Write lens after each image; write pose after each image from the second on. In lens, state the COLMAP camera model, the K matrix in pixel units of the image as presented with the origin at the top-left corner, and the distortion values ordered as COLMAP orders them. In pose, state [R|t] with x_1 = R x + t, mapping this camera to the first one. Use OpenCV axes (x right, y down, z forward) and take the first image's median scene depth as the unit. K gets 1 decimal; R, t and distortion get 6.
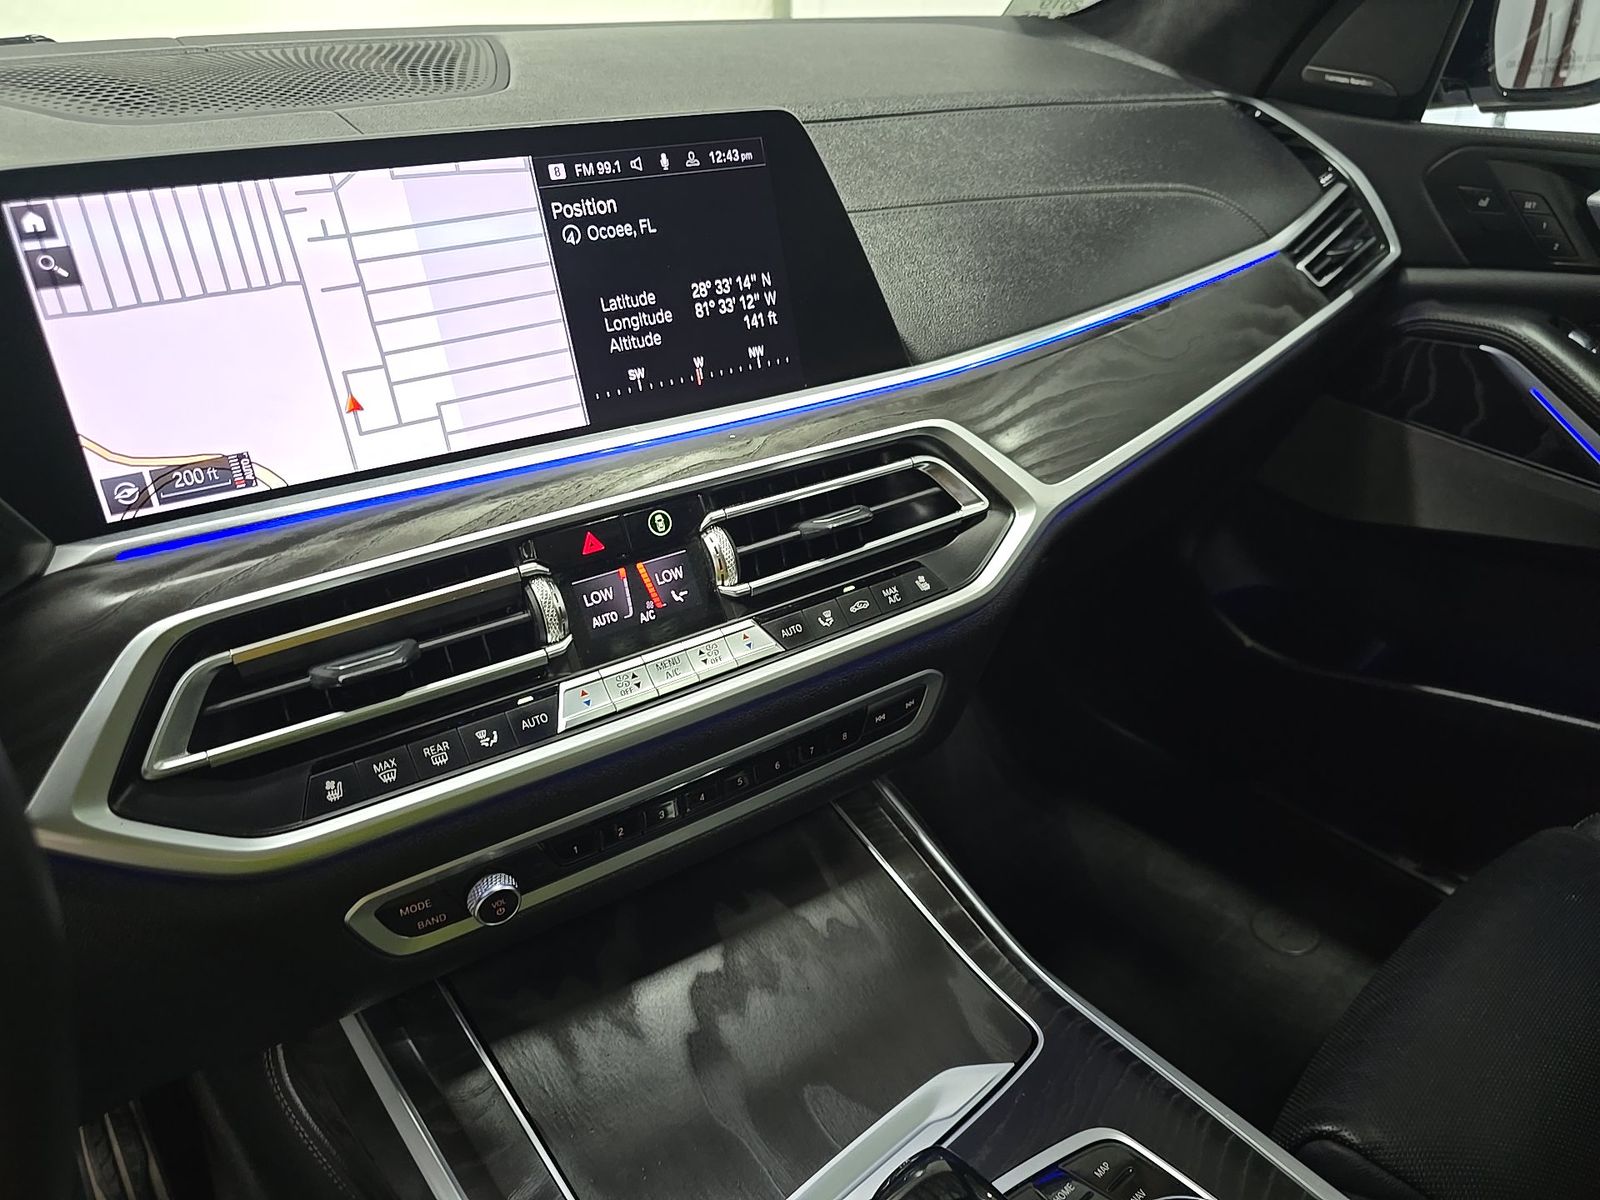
lens RADIAL K [[1087.6, 0, 807.8], [0, 1087.6, 599.7], [0, 0, 1]] dist [0.040433, -0.043821]
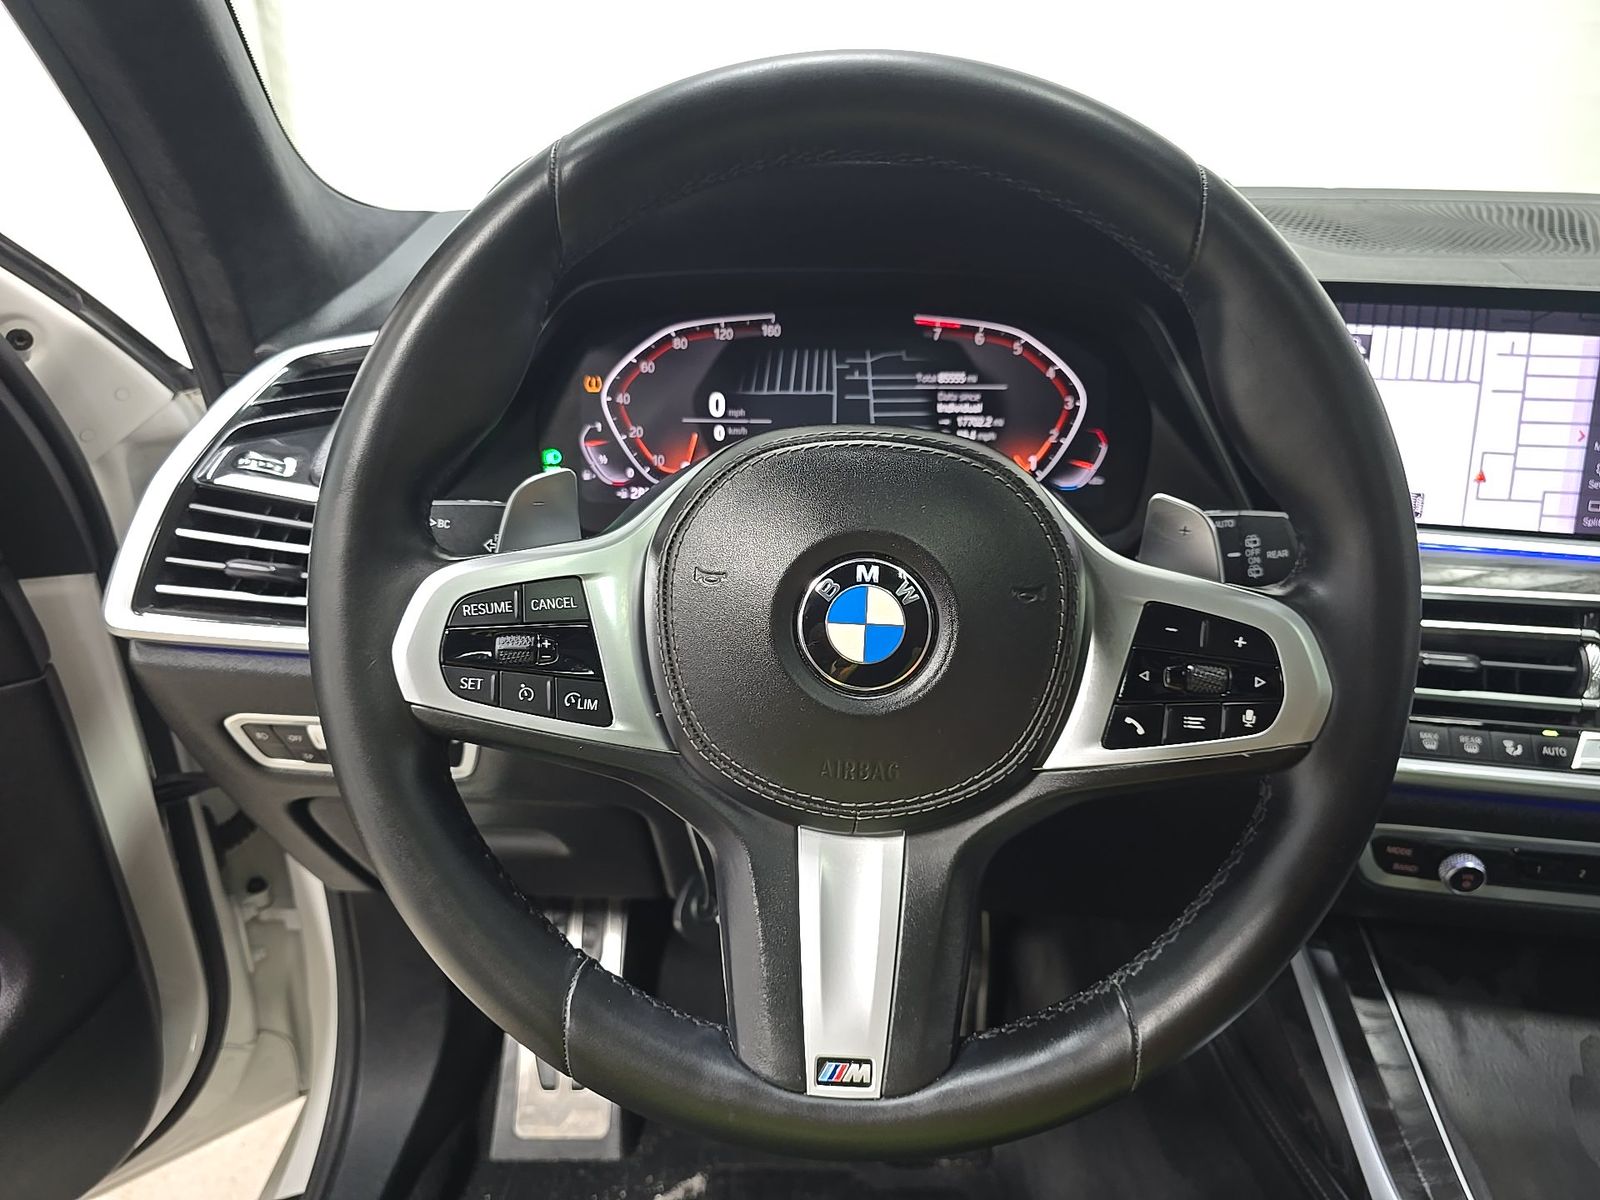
lens RADIAL K [[1087.6, 0, 807.8], [0, 1087.6, 599.7], [0, 0, 1]] dist [0.040433, -0.043821]
pose [[0.753721, 0.291219, -0.589149, -0.203747], [-0.344948, 0.938352, 0.022528, 0.211006], [0.559389, 0.186246, 0.807711, -0.494750]]
